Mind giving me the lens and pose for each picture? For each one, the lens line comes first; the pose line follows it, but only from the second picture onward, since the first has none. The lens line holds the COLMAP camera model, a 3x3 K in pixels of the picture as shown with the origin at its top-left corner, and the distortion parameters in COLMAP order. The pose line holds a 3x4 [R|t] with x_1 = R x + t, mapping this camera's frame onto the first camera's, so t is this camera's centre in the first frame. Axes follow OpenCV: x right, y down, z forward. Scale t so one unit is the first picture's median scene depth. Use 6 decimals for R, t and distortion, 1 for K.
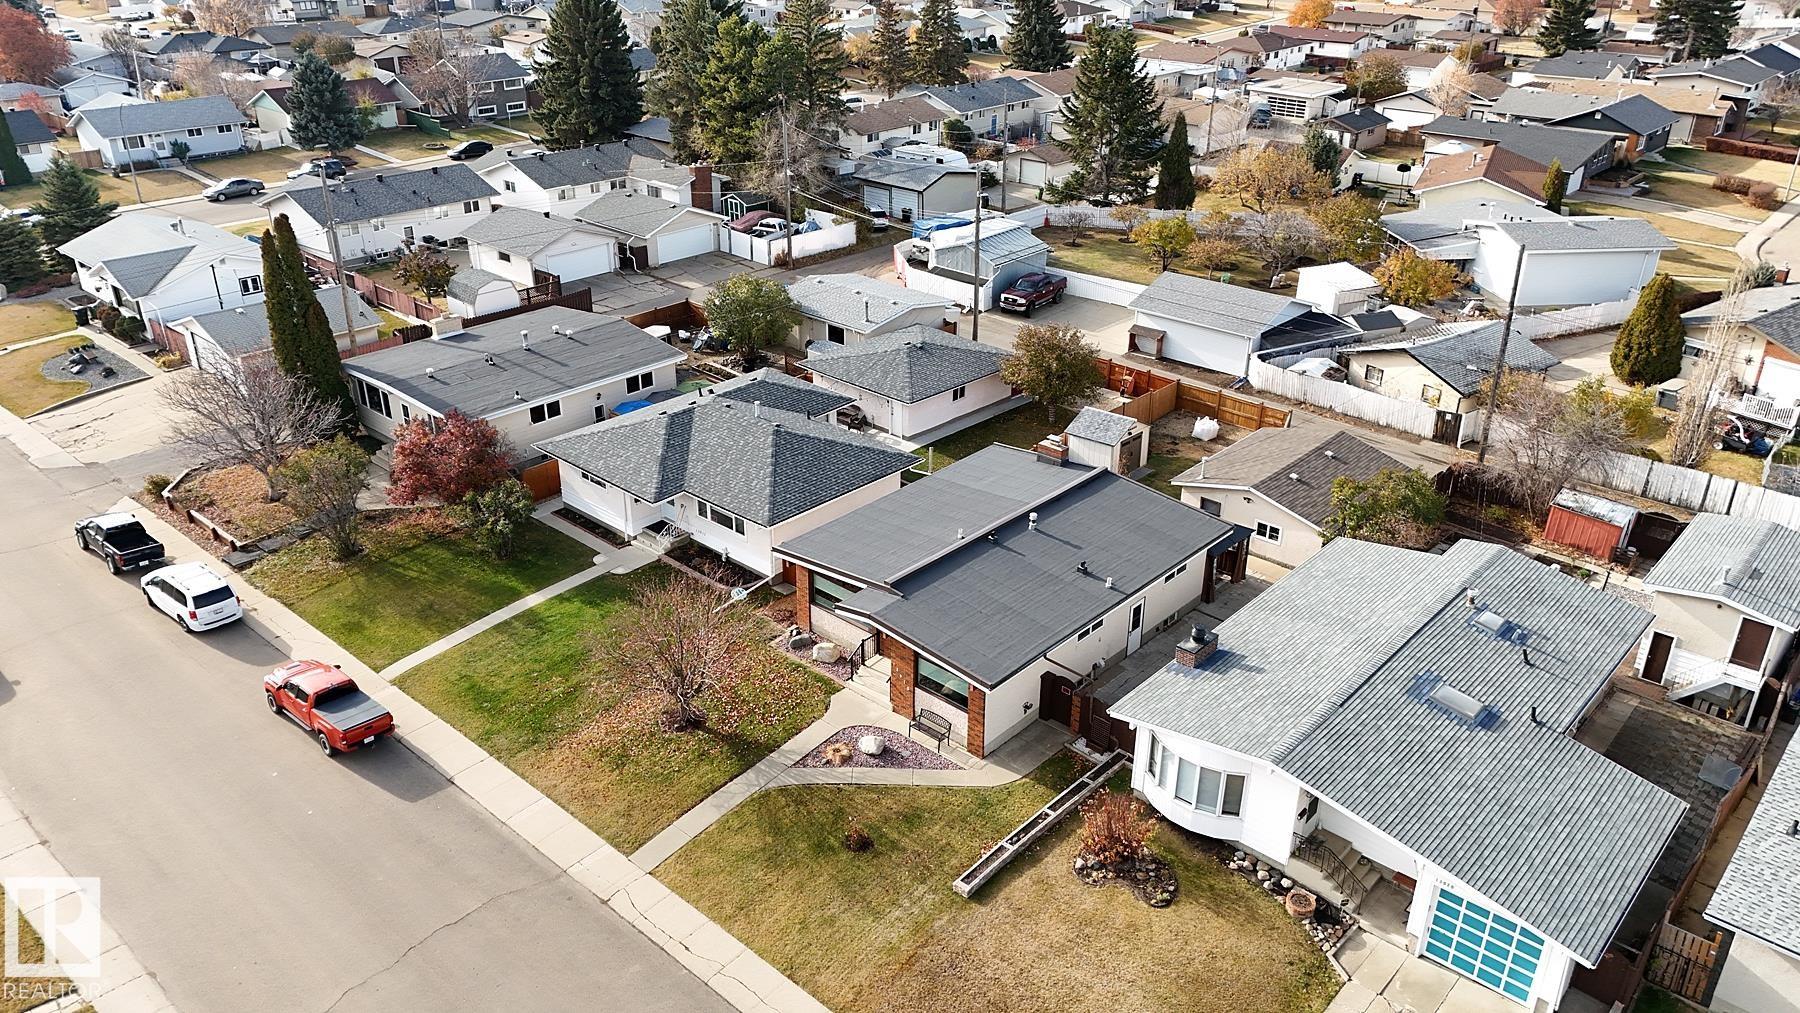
lens RADIAL K [[1314.1, 0, 897.3], [0, 1314.1, 500.8], [0, 0, 1]] dist [0.089990, -0.089849]
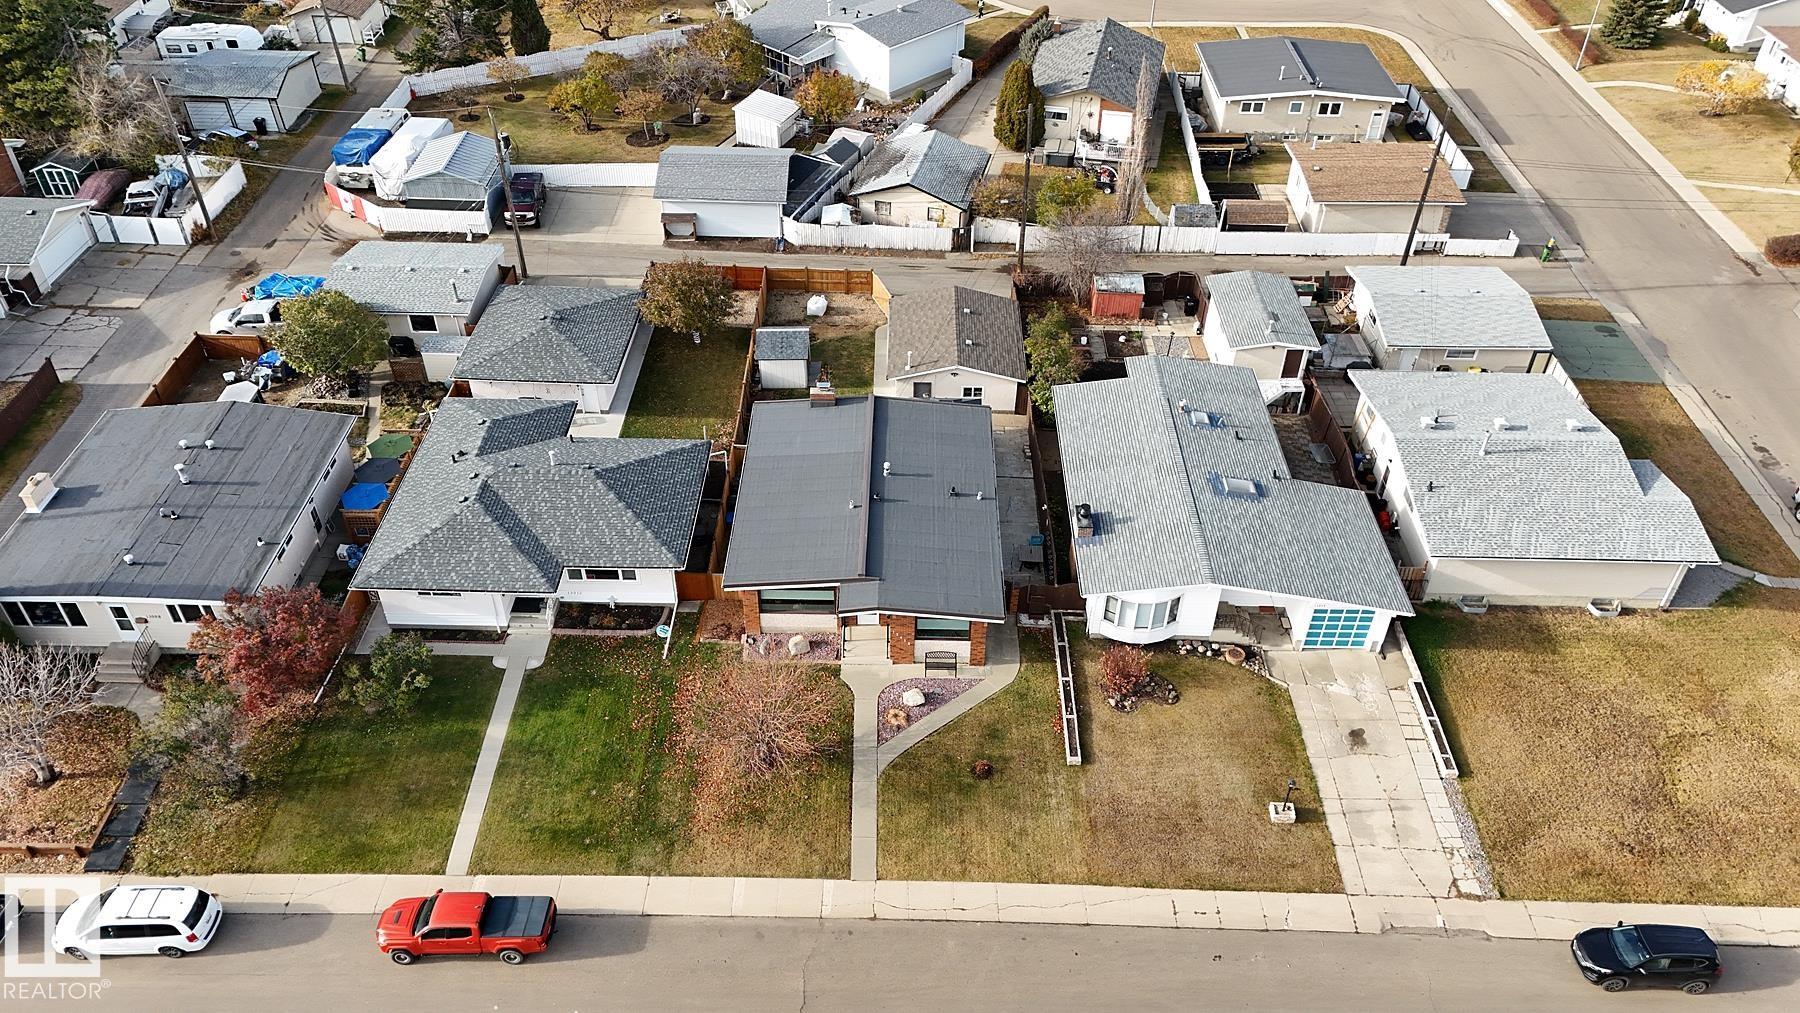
lens RADIAL K [[1314.1, 0, 897.3], [0, 1314.1, 500.8], [0, 0, 1]] dist [0.089990, -0.089849]
pose [[0.749666, -0.415454, 0.515168, -0.539519], [0.283221, 0.904928, 0.317633, -0.348878], [-0.598152, -0.092212, 0.796060, 0.026519]]
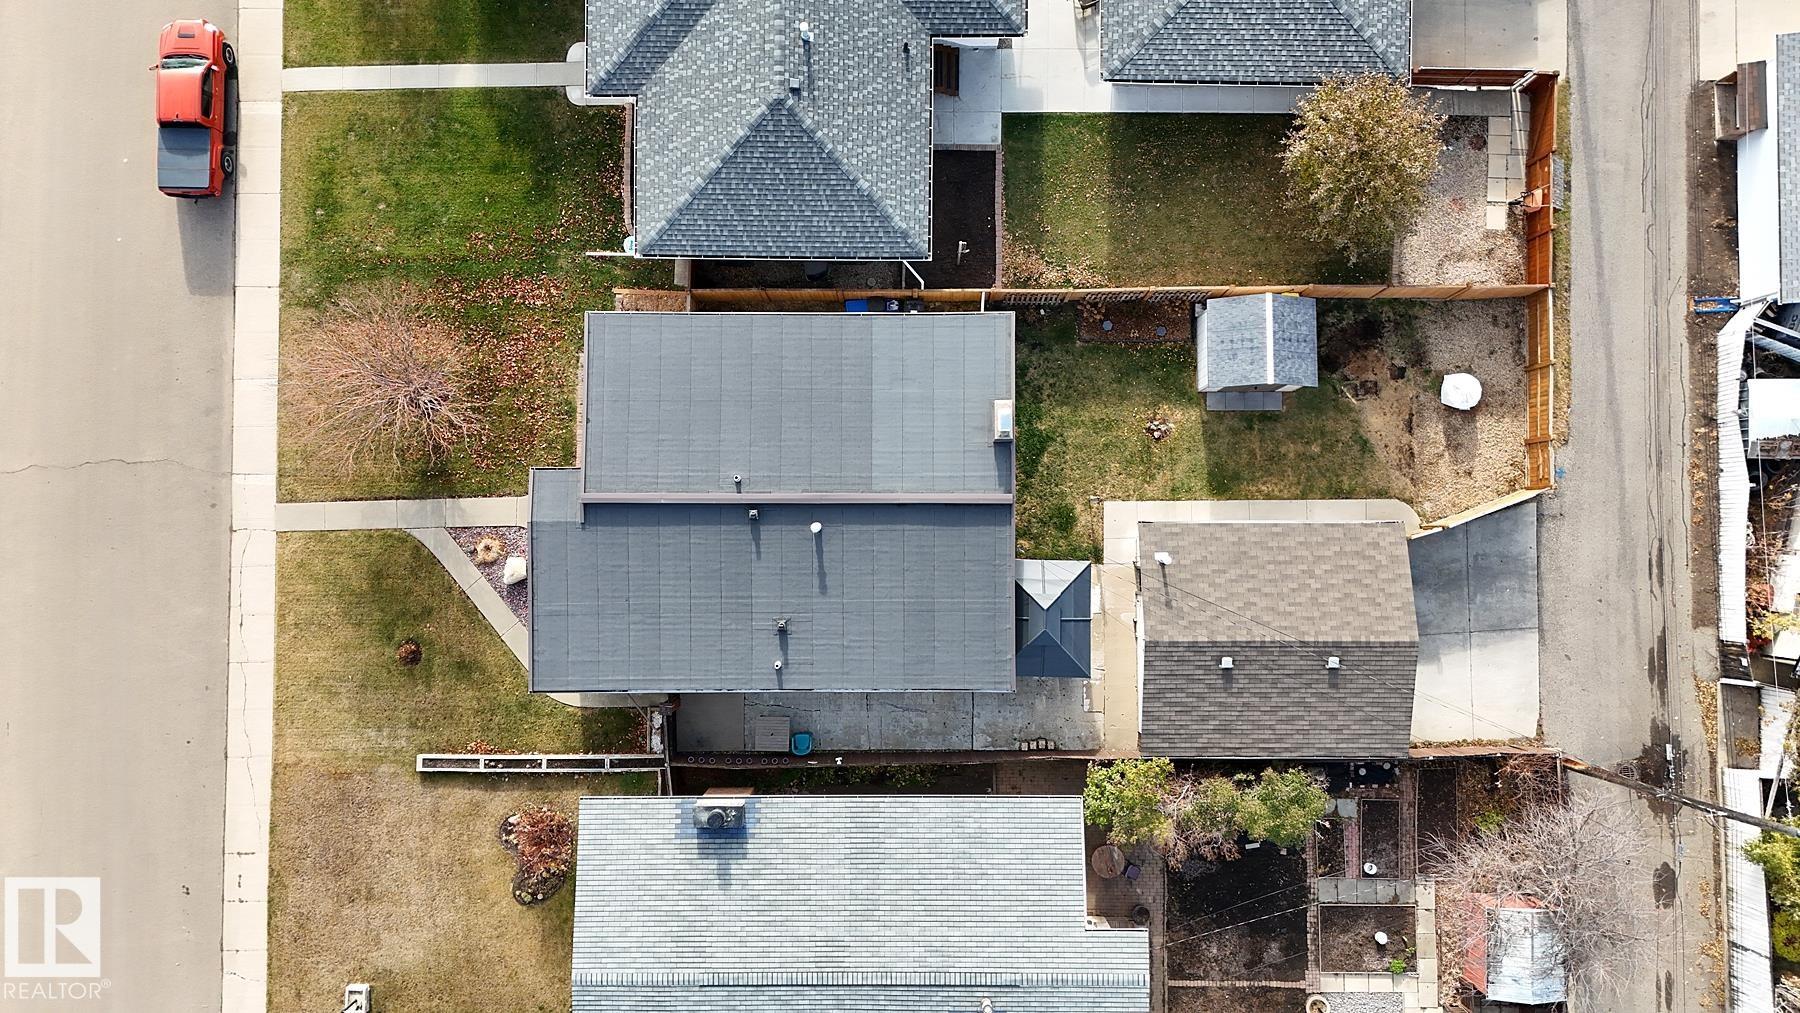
lens RADIAL K [[1314.1, 0, 897.3], [0, 1314.1, 500.8], [0, 0, 1]] dist [0.089990, -0.089849]
pose [[0.672544, 0.739118, -0.037273, 0.159561], [-0.313072, 0.329786, 0.890633, -0.748237], [0.670575, -0.587320, 0.453193, 0.692489]]
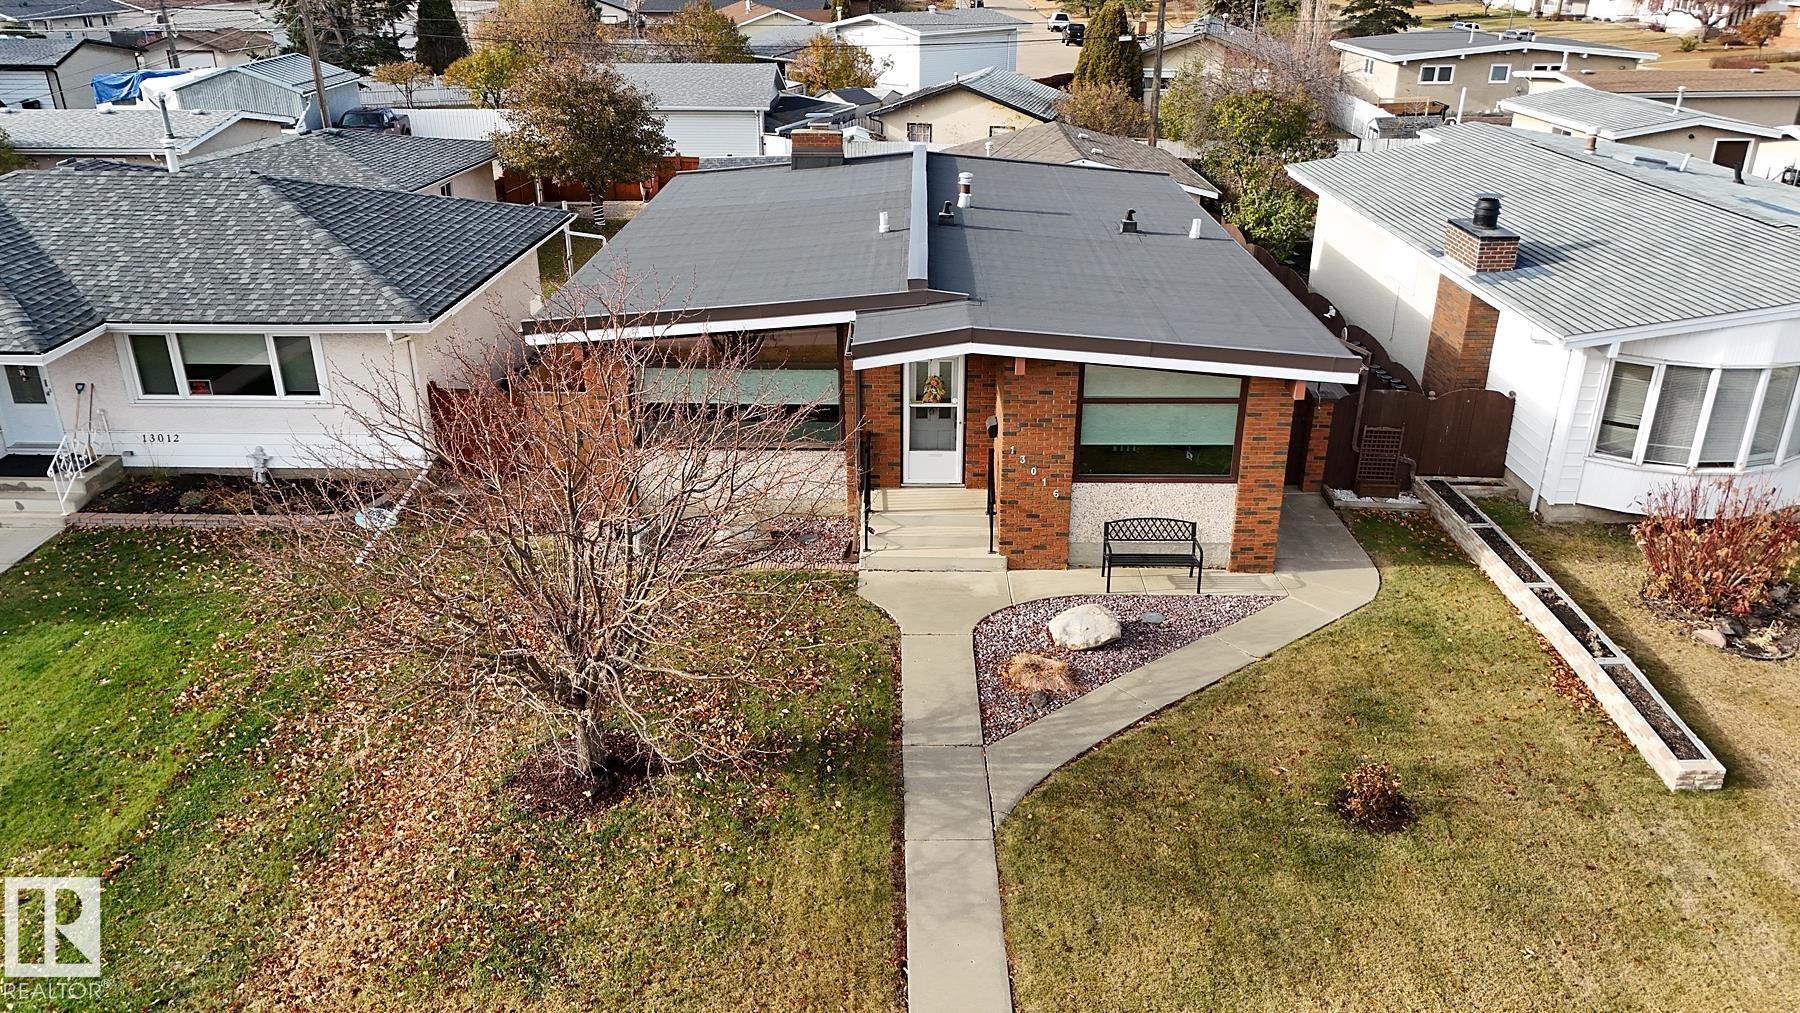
lens RADIAL K [[1314.1, 0, 897.3], [0, 1314.1, 500.8], [0, 0, 1]] dist [0.089990, -0.089849]
pose [[0.750859, -0.263798, 0.605493, -0.268727], [0.292656, 0.954745, 0.053042, 0.098953], [-0.592084, 0.137374, 0.794081, 0.637117]]
